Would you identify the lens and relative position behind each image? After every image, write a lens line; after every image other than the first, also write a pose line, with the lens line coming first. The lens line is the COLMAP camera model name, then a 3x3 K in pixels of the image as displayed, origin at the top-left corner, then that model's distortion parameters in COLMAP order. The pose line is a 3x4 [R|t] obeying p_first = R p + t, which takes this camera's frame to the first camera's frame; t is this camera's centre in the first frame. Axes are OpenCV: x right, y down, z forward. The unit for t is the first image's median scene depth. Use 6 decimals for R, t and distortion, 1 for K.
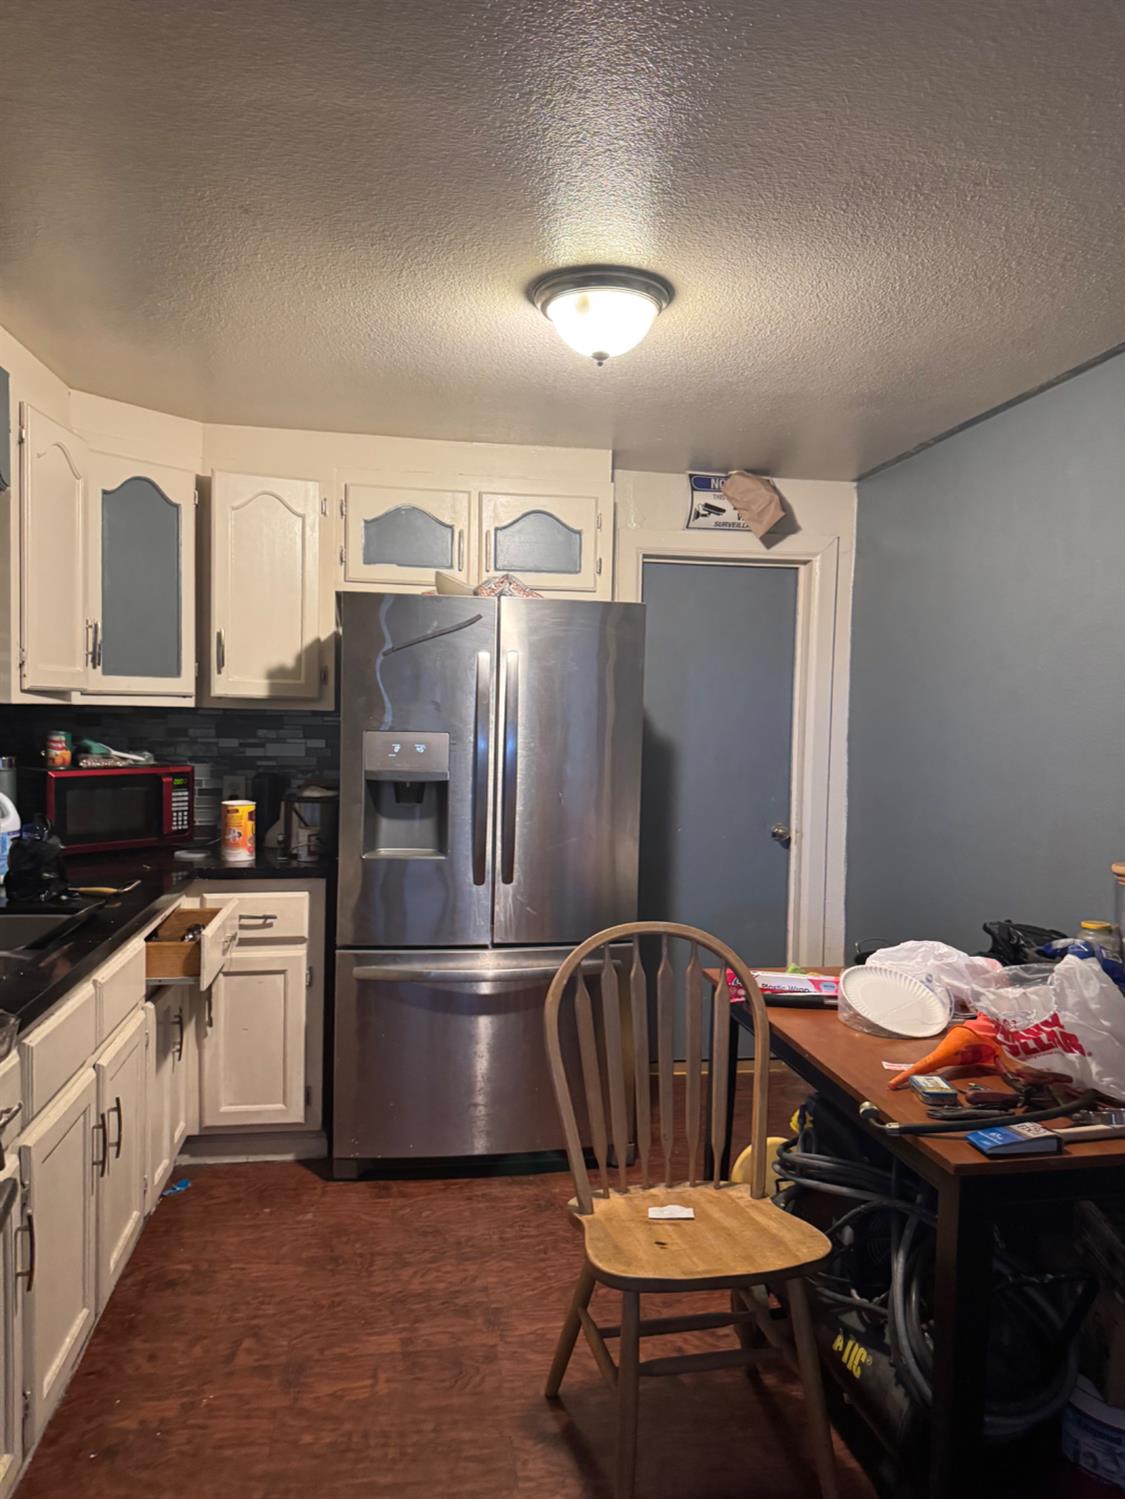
lens RADIAL K [[1028.2, 0, 562.5], [0, 1028.2, 749.5], [0, 0, 1]] dist [0.007101, -0.051655]
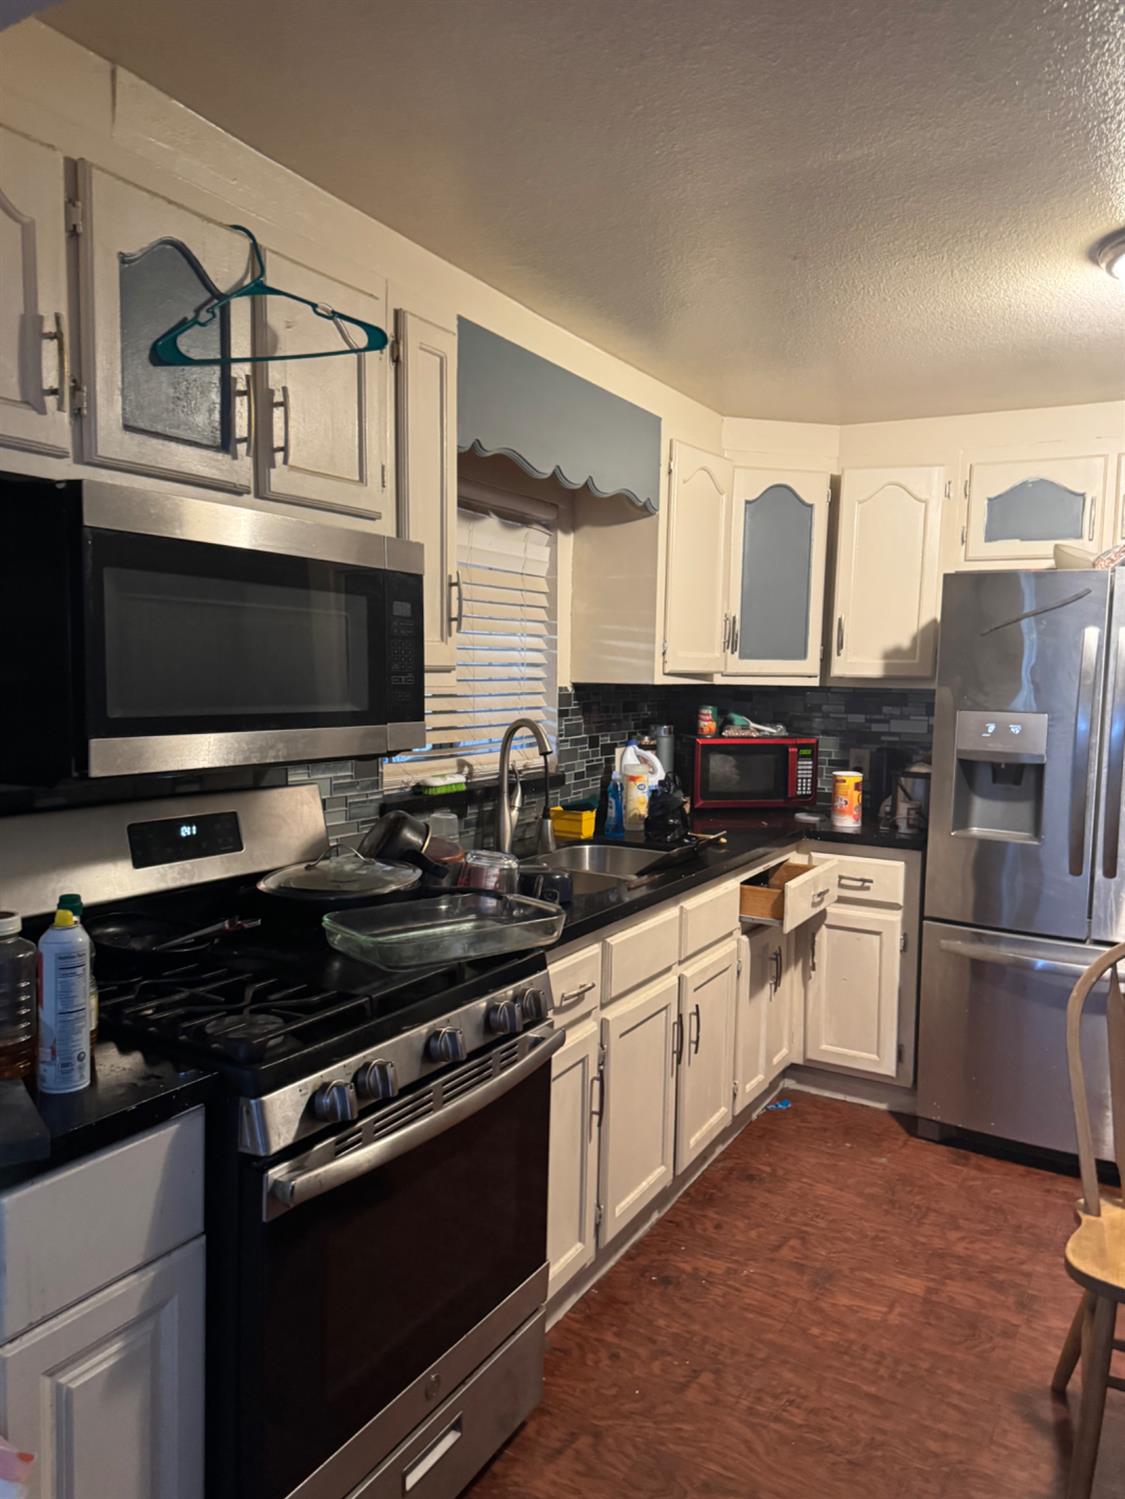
lens RADIAL K [[1028.2, 0, 562.5], [0, 1028.2, 749.5], [0, 0, 1]] dist [0.007101, -0.051655]
pose [[0.767079, 0.042545, -0.640140, 0.155700], [-0.025149, 0.999026, 0.036261, -0.006284], [0.641059, -0.011716, 0.767402, -0.035330]]
